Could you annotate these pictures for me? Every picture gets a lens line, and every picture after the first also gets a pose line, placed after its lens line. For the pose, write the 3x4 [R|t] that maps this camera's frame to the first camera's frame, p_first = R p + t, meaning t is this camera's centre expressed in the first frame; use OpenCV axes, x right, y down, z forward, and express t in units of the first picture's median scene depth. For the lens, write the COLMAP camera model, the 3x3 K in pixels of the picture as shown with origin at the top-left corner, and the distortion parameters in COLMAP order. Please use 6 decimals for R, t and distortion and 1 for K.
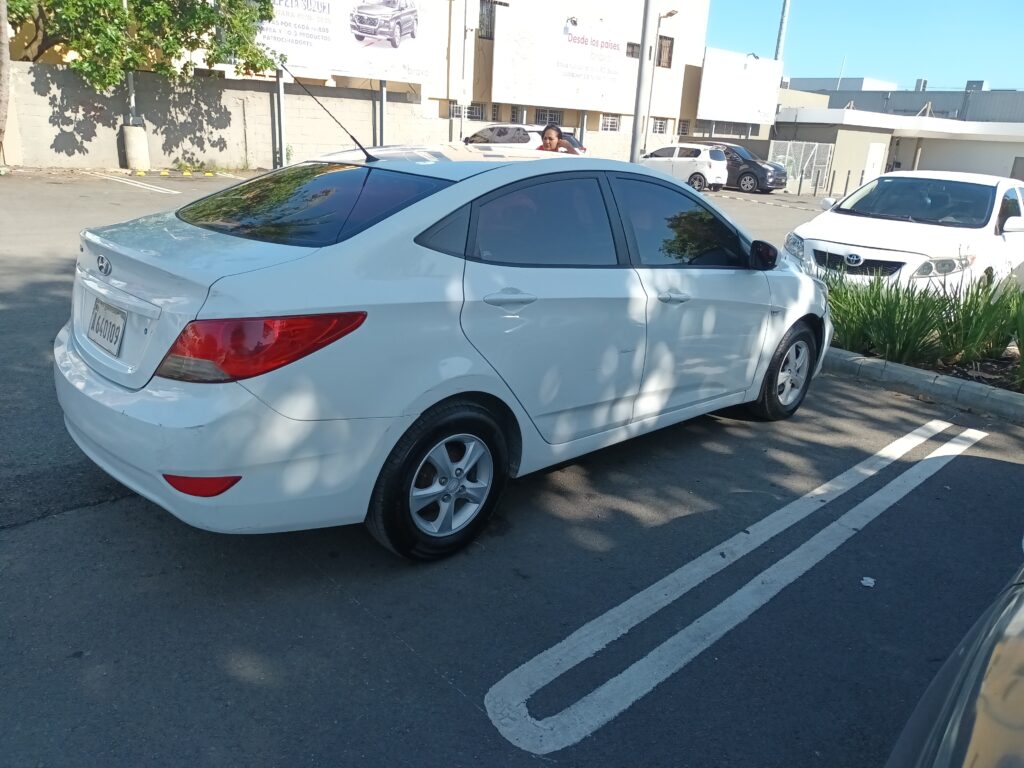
lens RADIAL K [[771.9, 0, 512.0], [0, 771.9, 384.0], [0, 0, 1]] dist [0.007031, -0.000810]
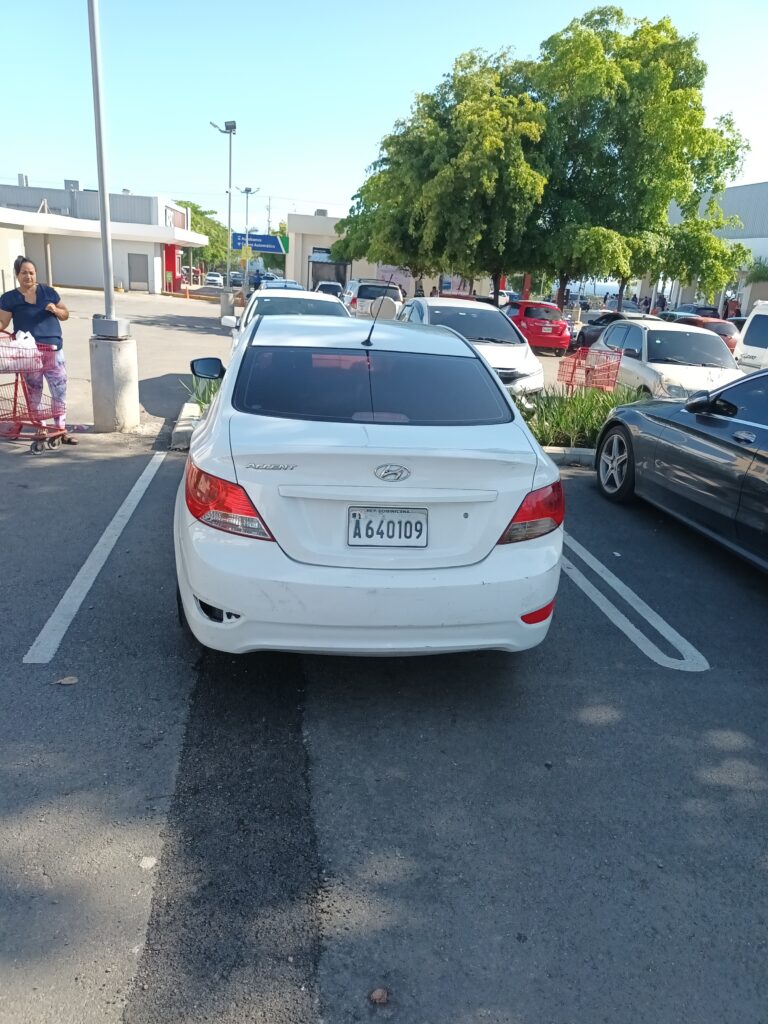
lens RADIAL K [[771.9, 0, 384.0], [0, 771.9, 512.0], [0, 0, 1]] dist [0.007031, -0.000810]
pose [[0.593782, -0.258906, 0.761834, -0.982320], [0.221142, 0.962867, 0.154865, -0.193800], [-0.773640, 0.076518, 0.628988, 0.228533]]
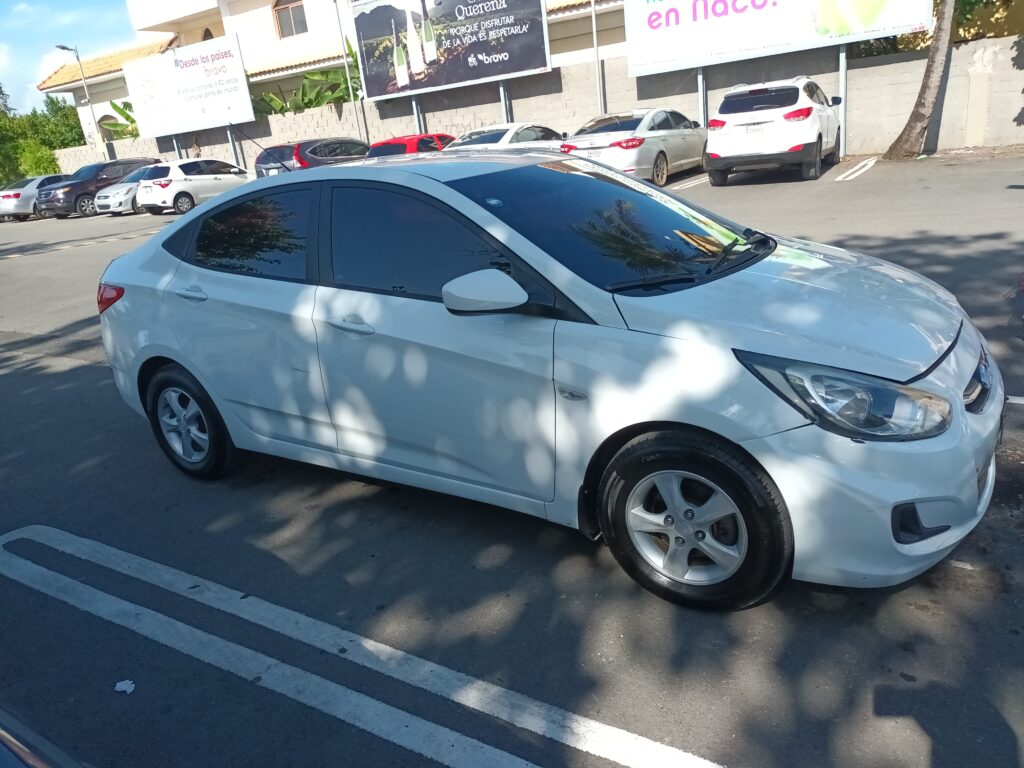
lens RADIAL K [[771.9, 0, 512.0], [0, 771.9, 384.0], [0, 0, 1]] dist [0.007031, -0.000810]
pose [[0.210374, 0.216035, -0.953452, 1.022178], [-0.186172, 0.966284, 0.177865, -0.223090], [0.959731, 0.140088, 0.243501, 0.933957]]
